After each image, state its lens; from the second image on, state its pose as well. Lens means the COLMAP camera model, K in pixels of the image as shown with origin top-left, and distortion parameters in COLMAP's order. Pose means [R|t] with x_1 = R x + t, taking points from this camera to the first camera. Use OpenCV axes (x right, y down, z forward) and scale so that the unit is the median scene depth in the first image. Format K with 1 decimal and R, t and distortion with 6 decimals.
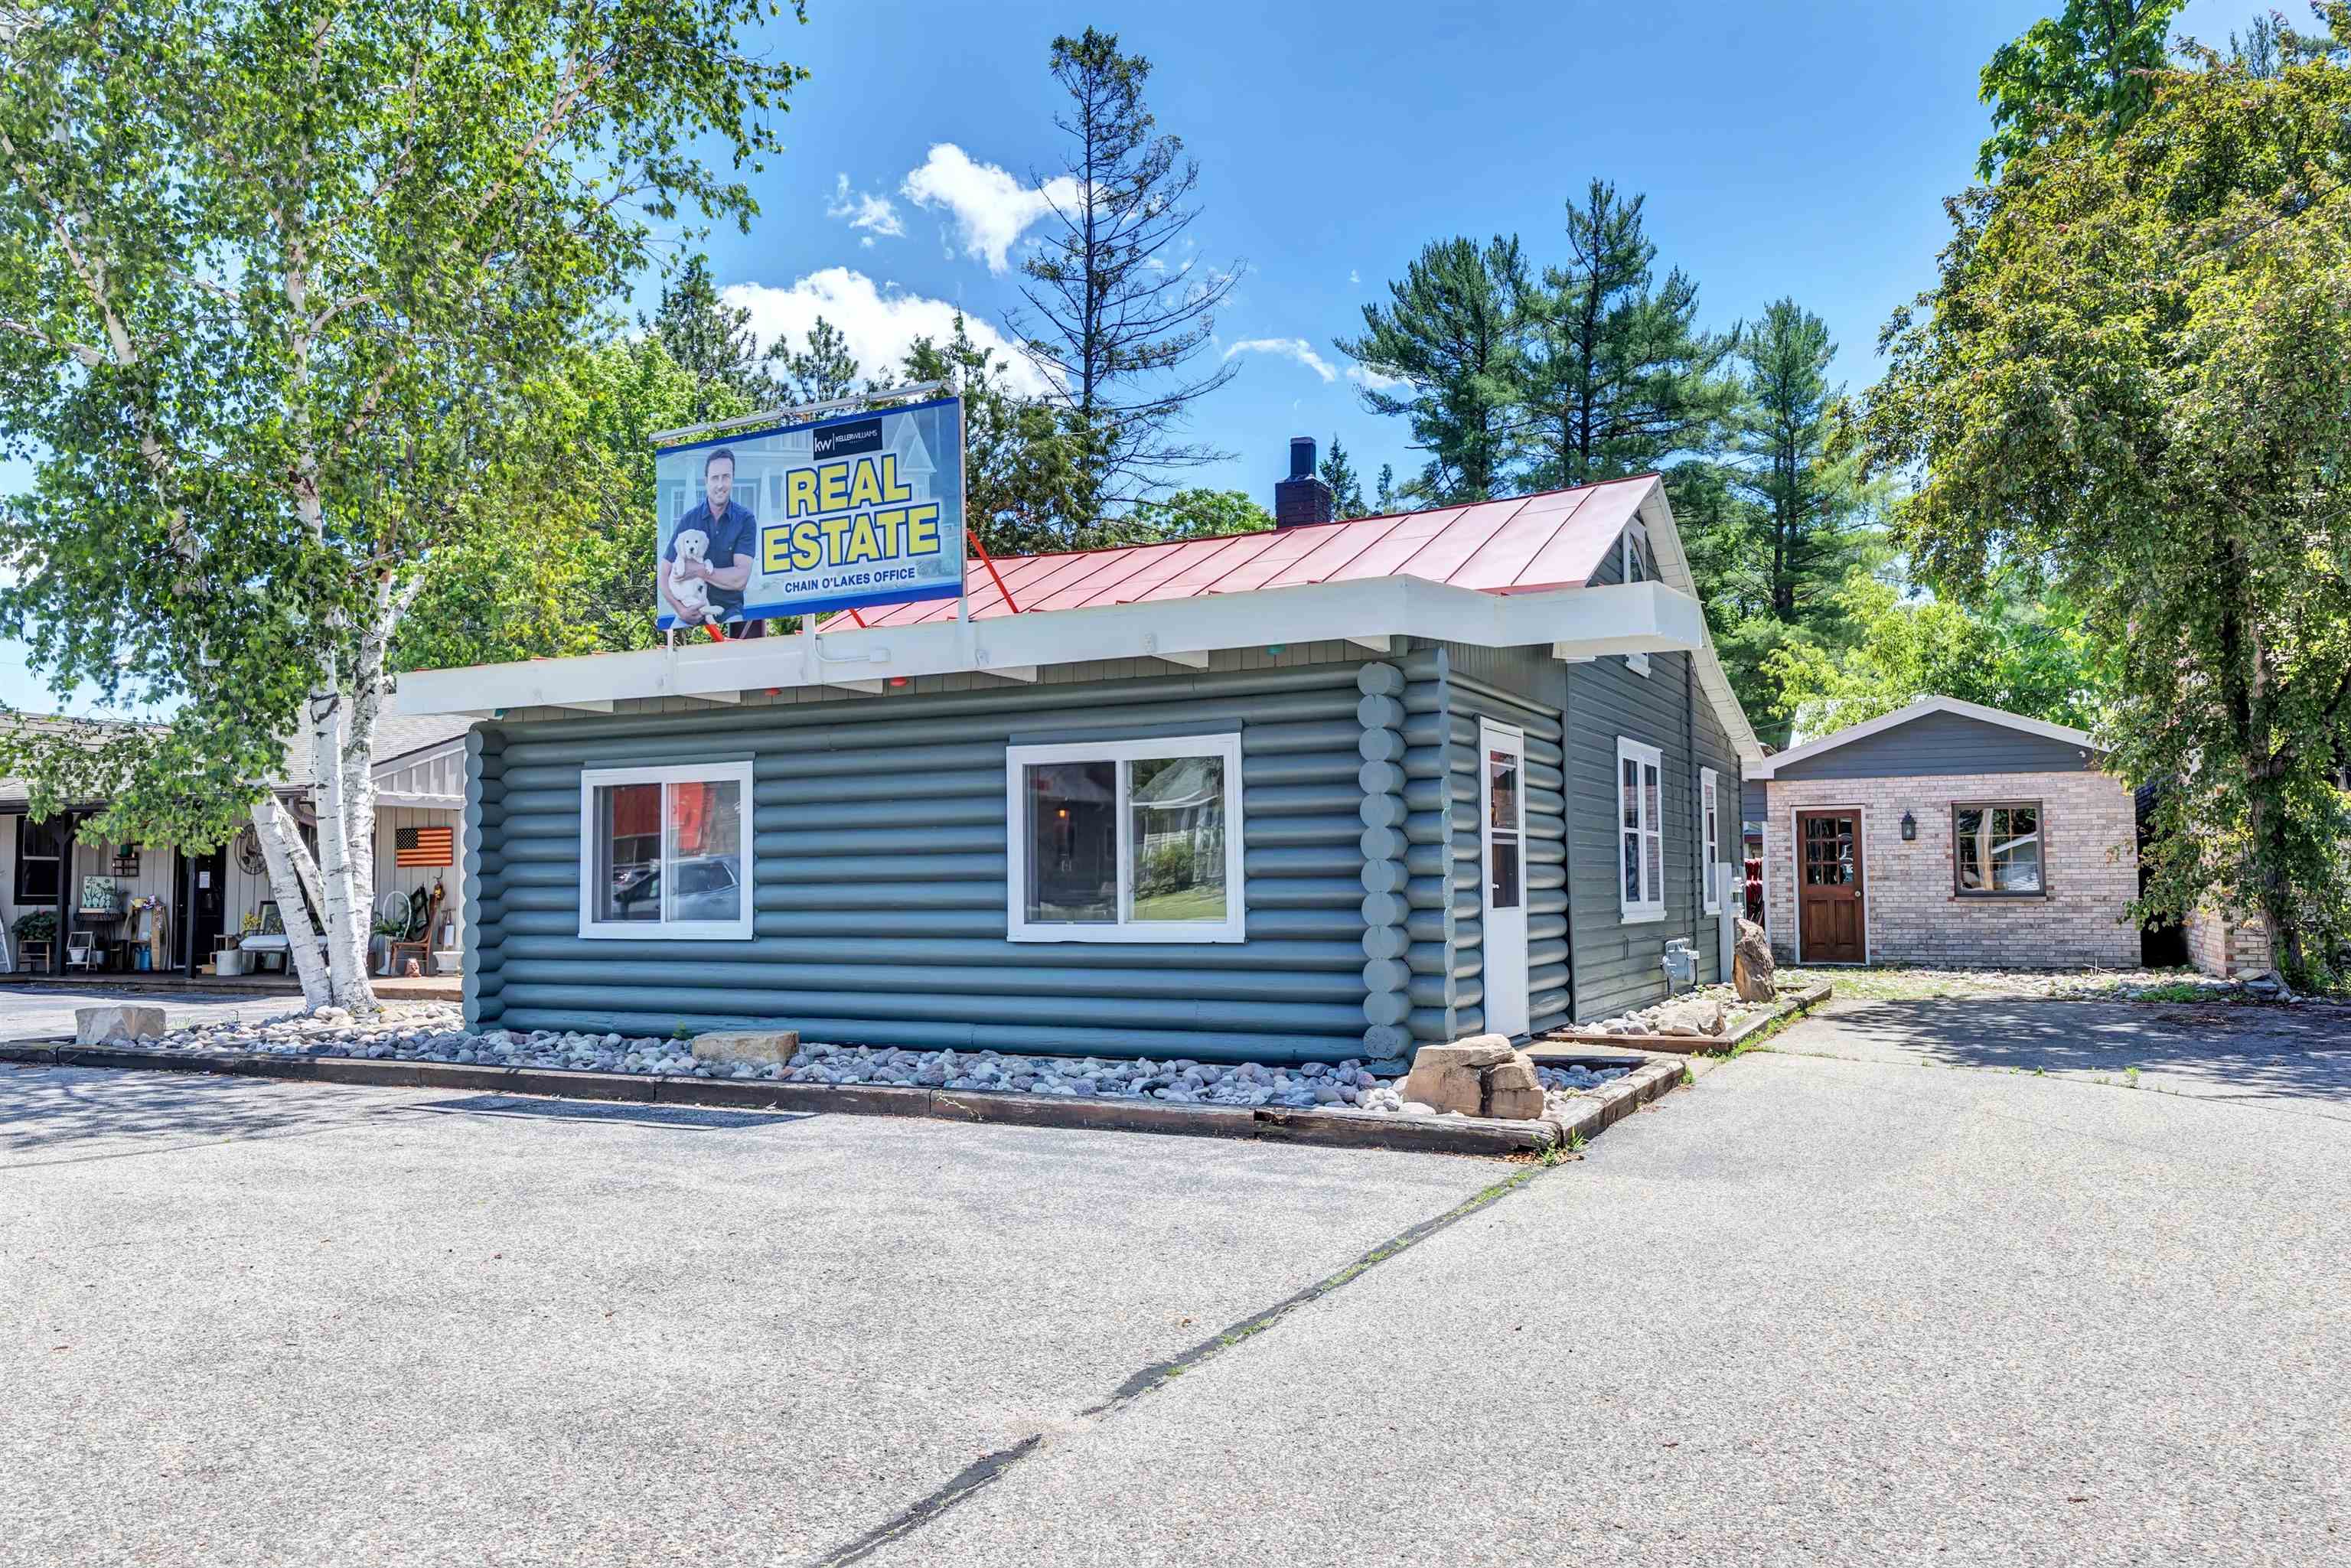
lens RADIAL K [[1828.3, 0, 1175.5], [0, 1828.3, 784.0], [0, 0, 1]] dist [0.002554, 0.000442]
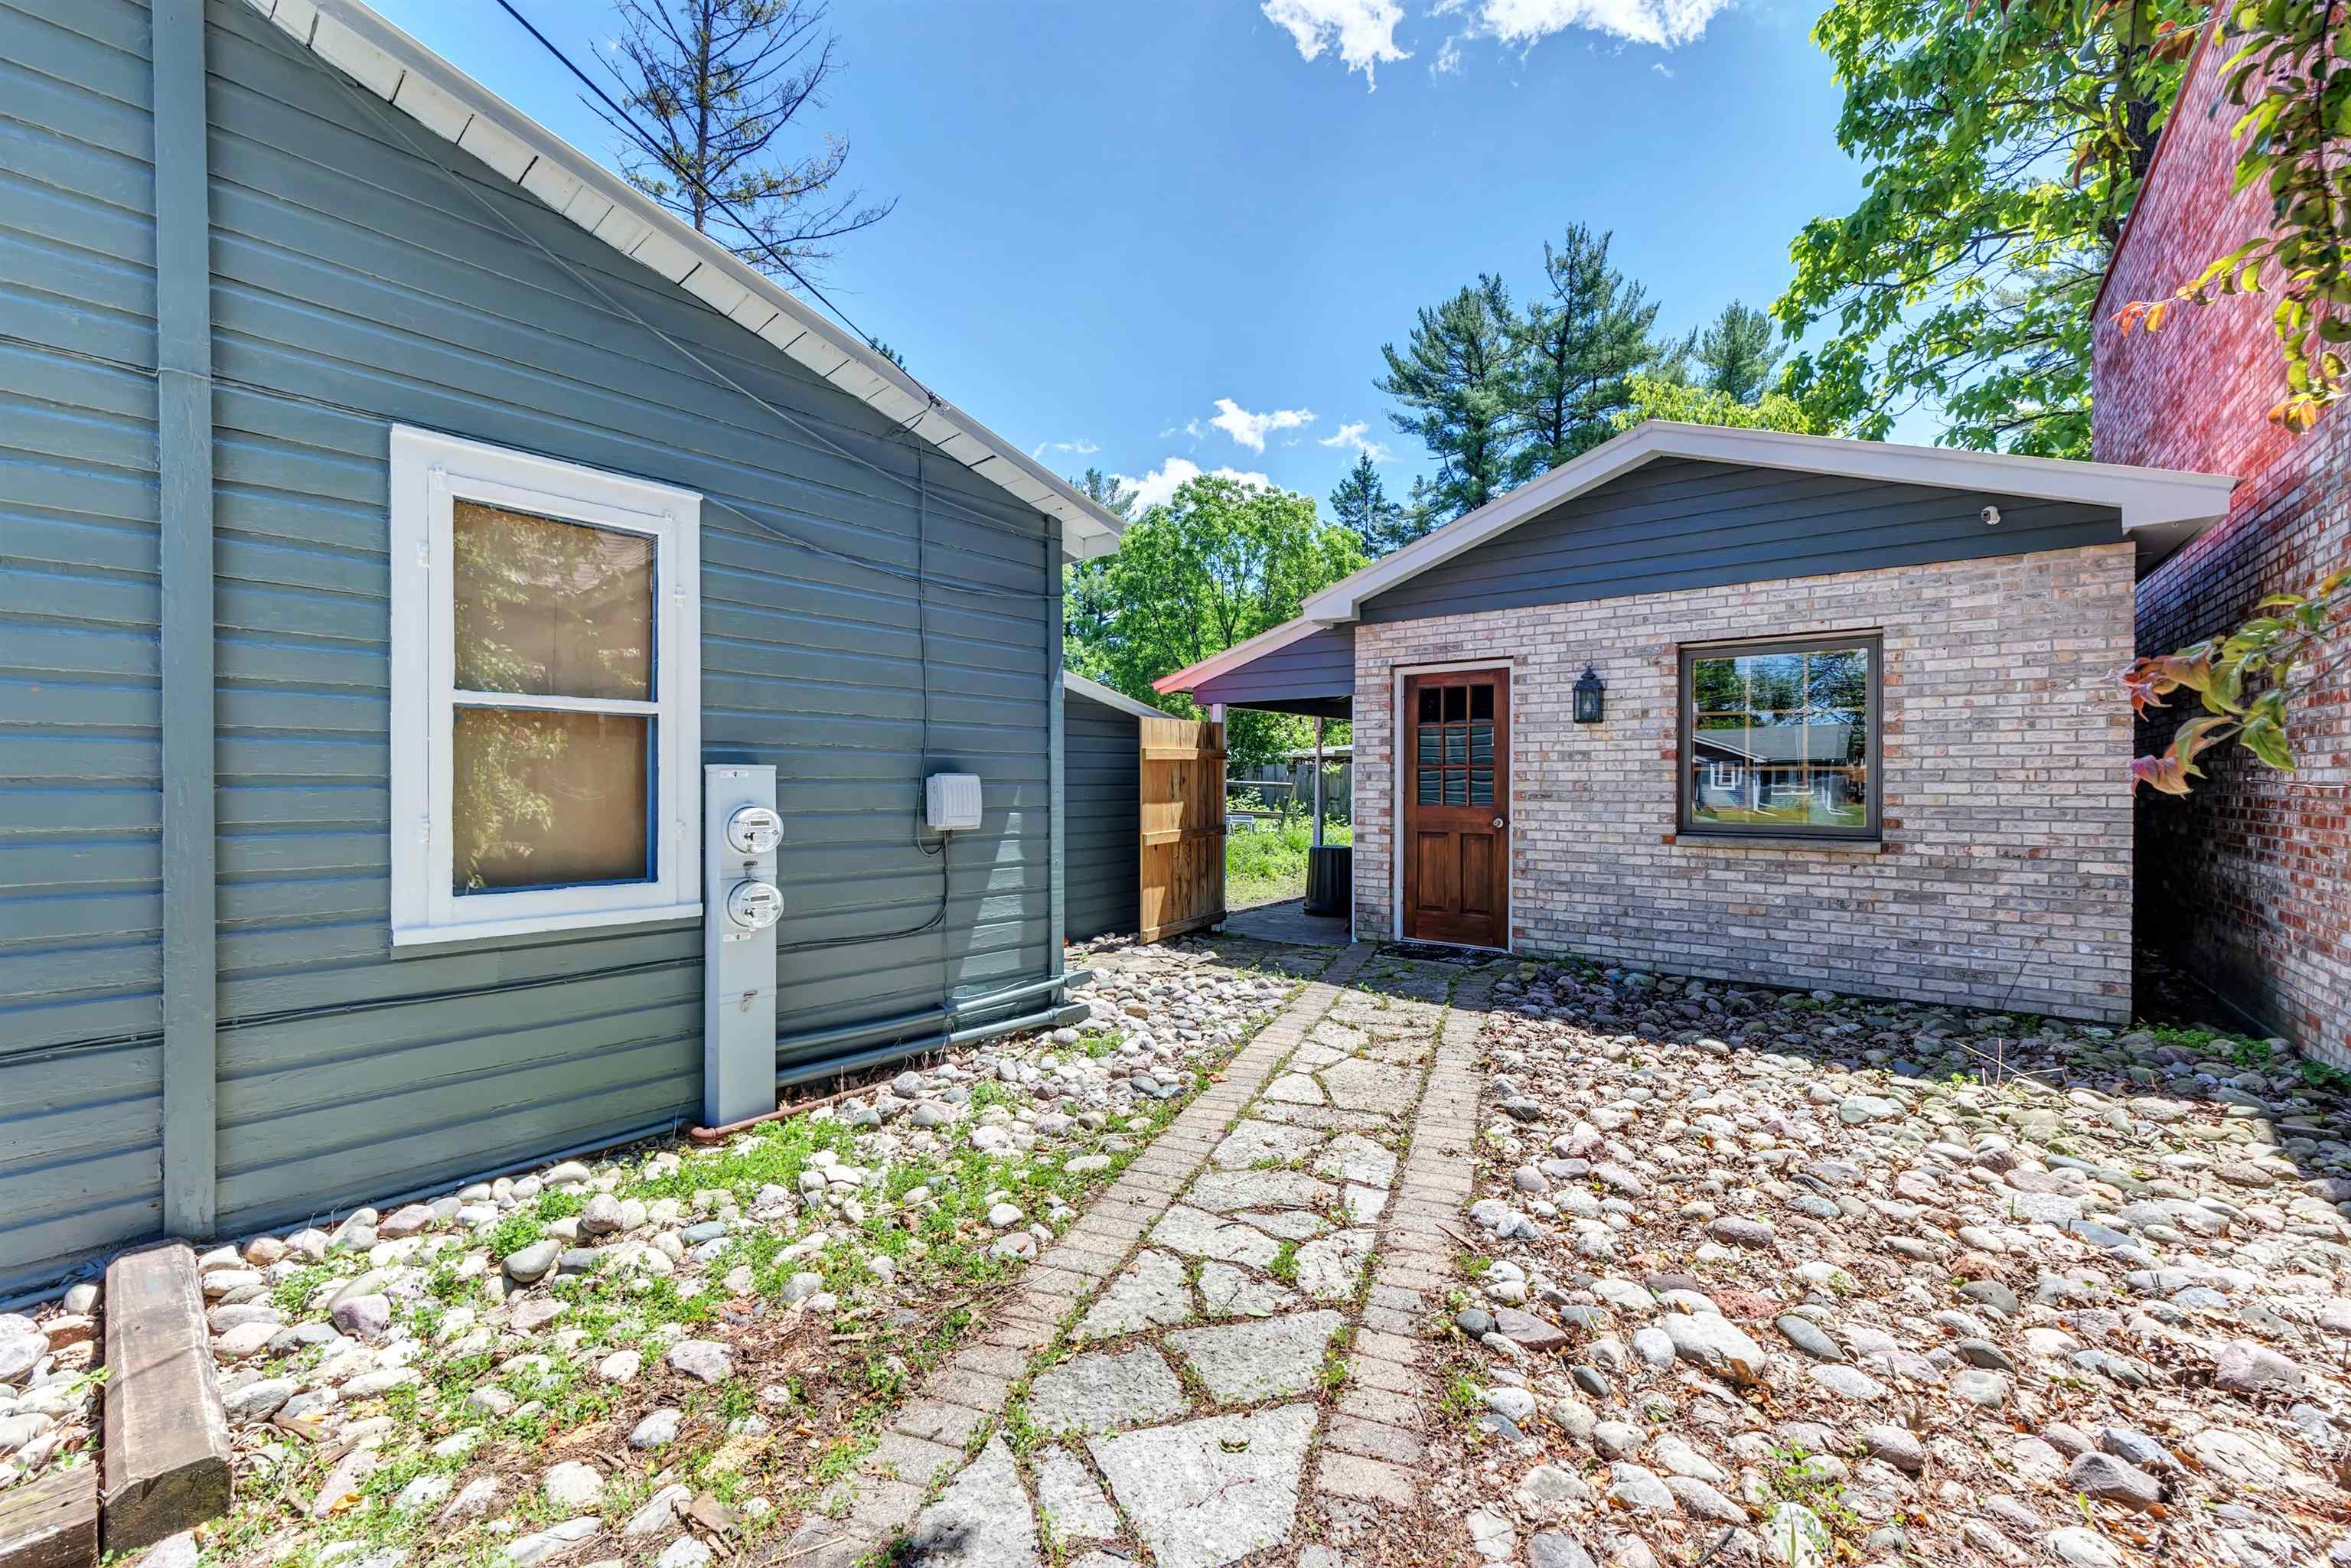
lens RADIAL K [[955.6, 0, 1175.5], [0, 955.6, 784.0], [0, 0, 1]] dist [-0.000440, 0.000235]
pose [[0.967385, 0.008011, -0.253186, 0.139036], [0.008258, 0.997971, 0.063129, 0.011670], [0.253178, -0.063161, 0.965356, 0.276311]]
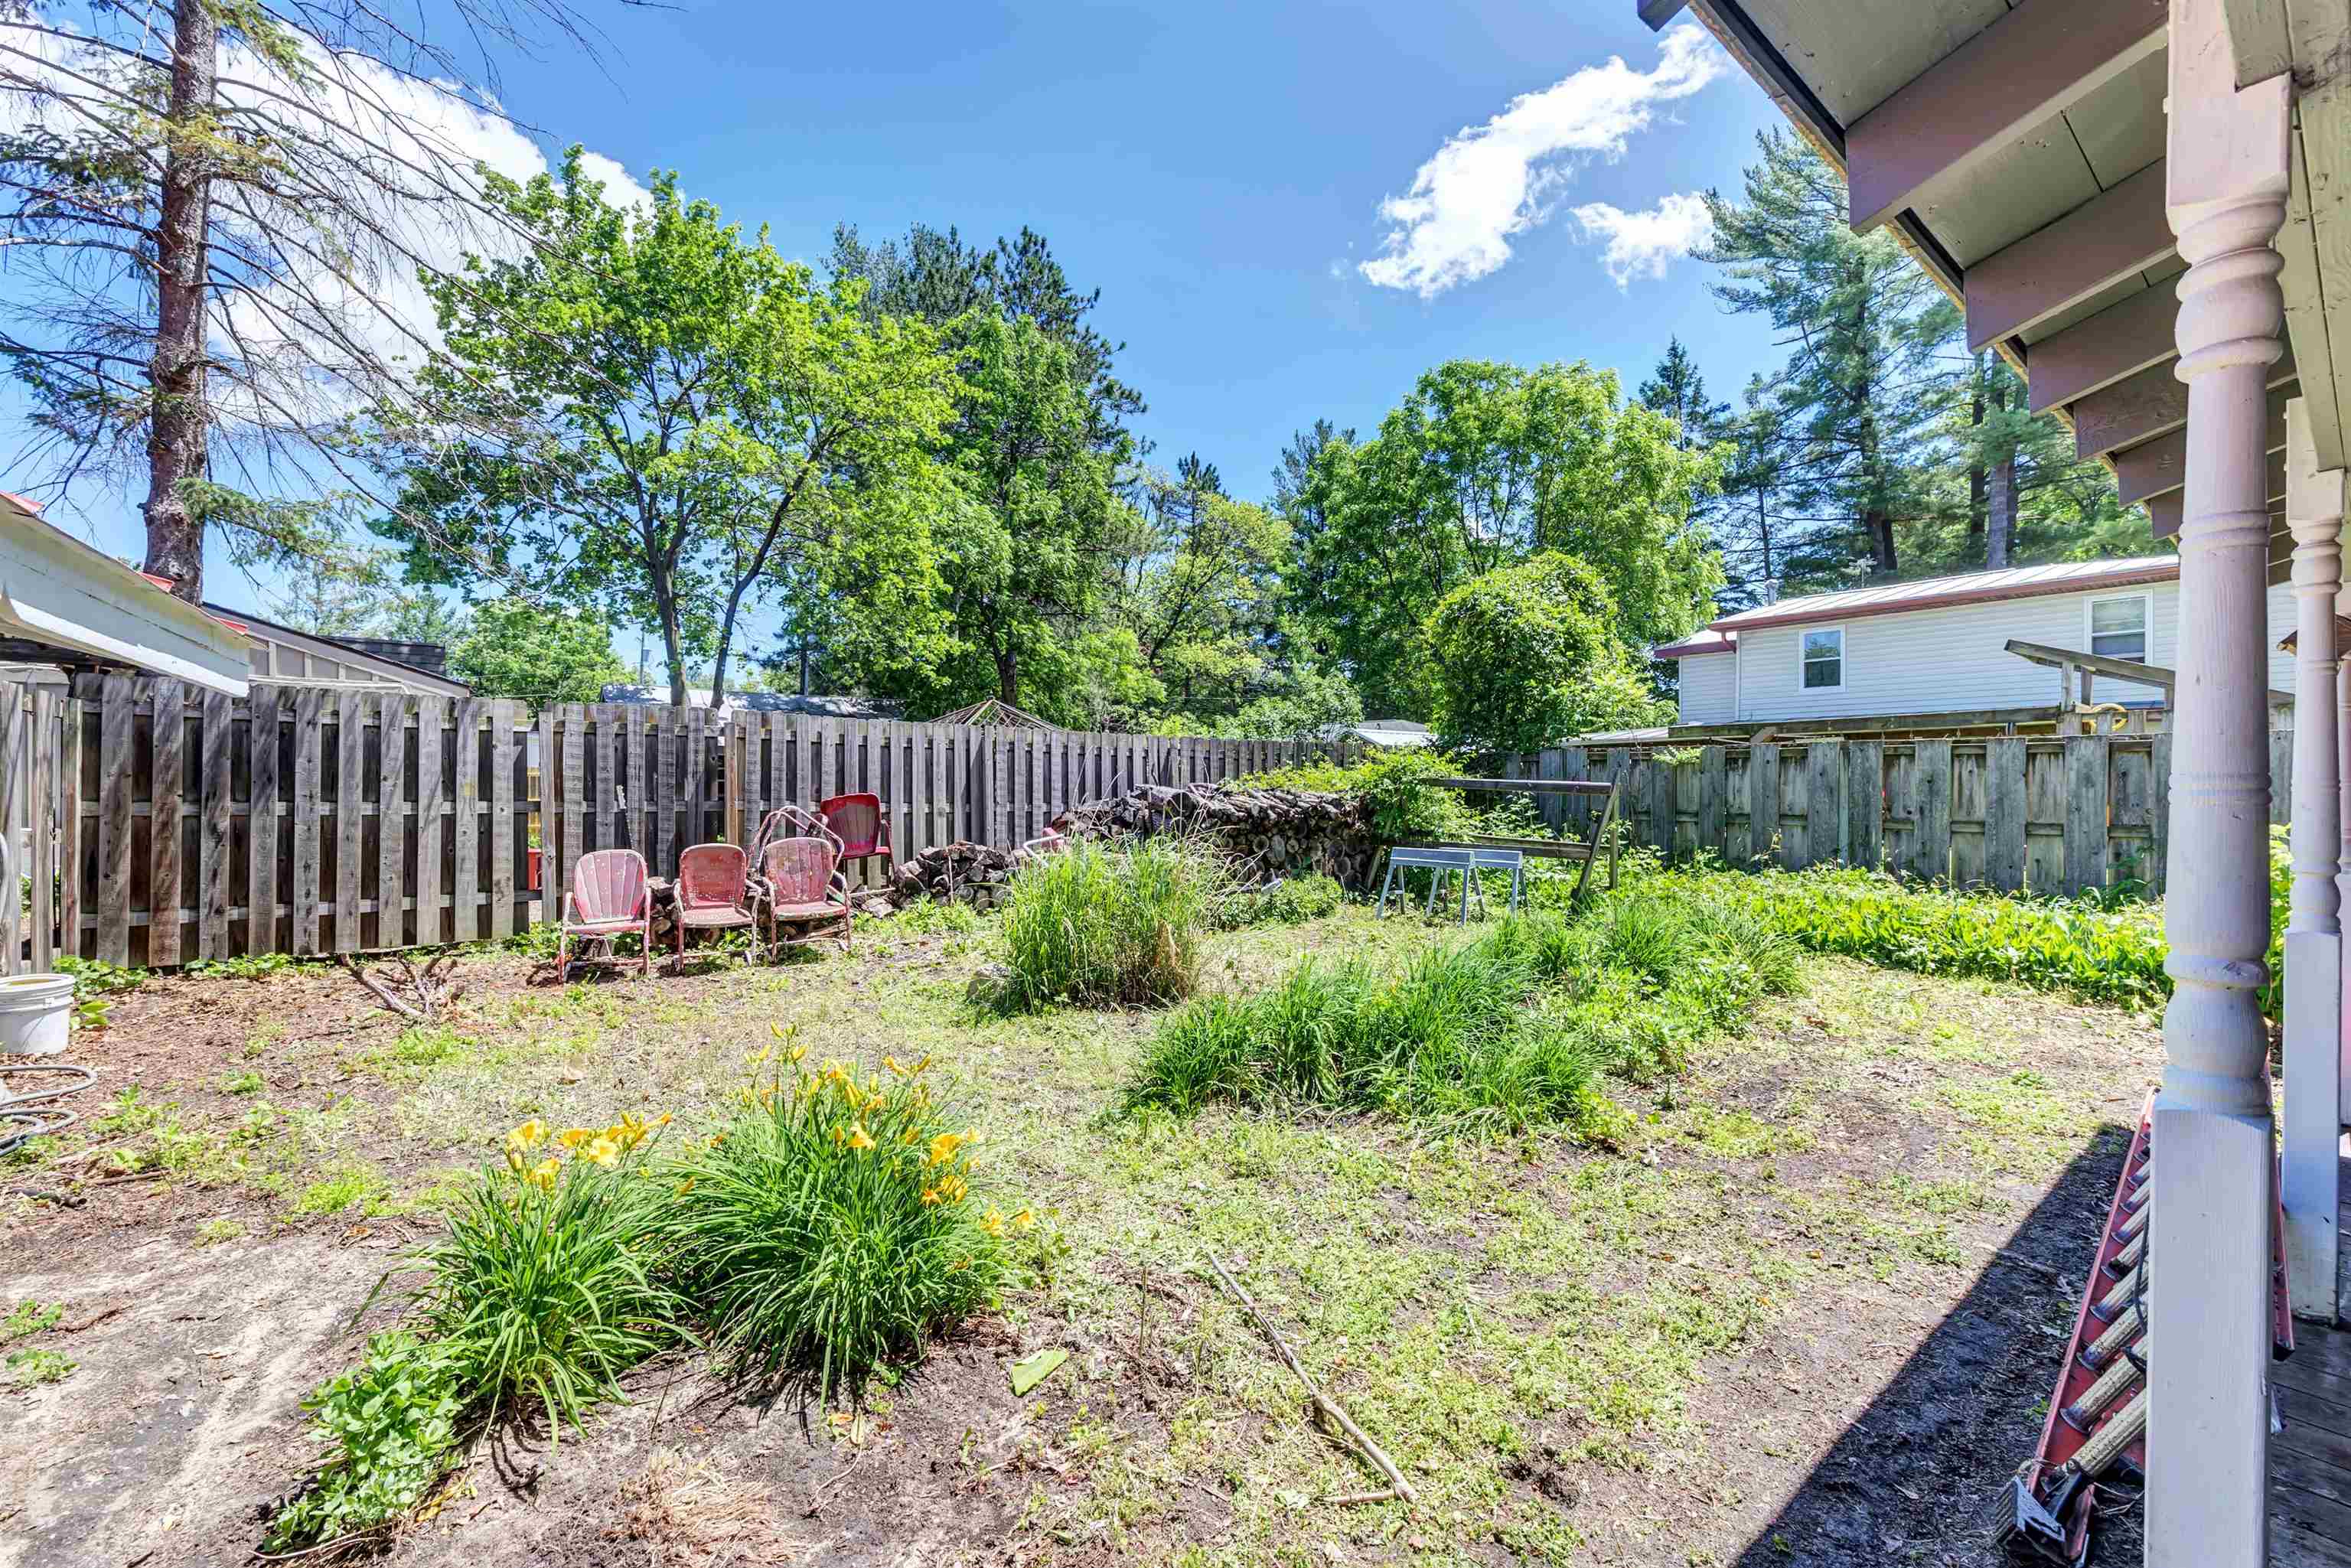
lens RADIAL K [[955.6, 0, 1175.5], [0, 955.6, 784.0], [0, 0, 1]] dist [-0.000440, 0.000235]
pose [[0.867276, 0.004479, -0.497807, 0.116864], [0.028908, 0.997819, 0.059341, 0.019244], [0.496987, -0.065856, 0.865255, 0.400162]]
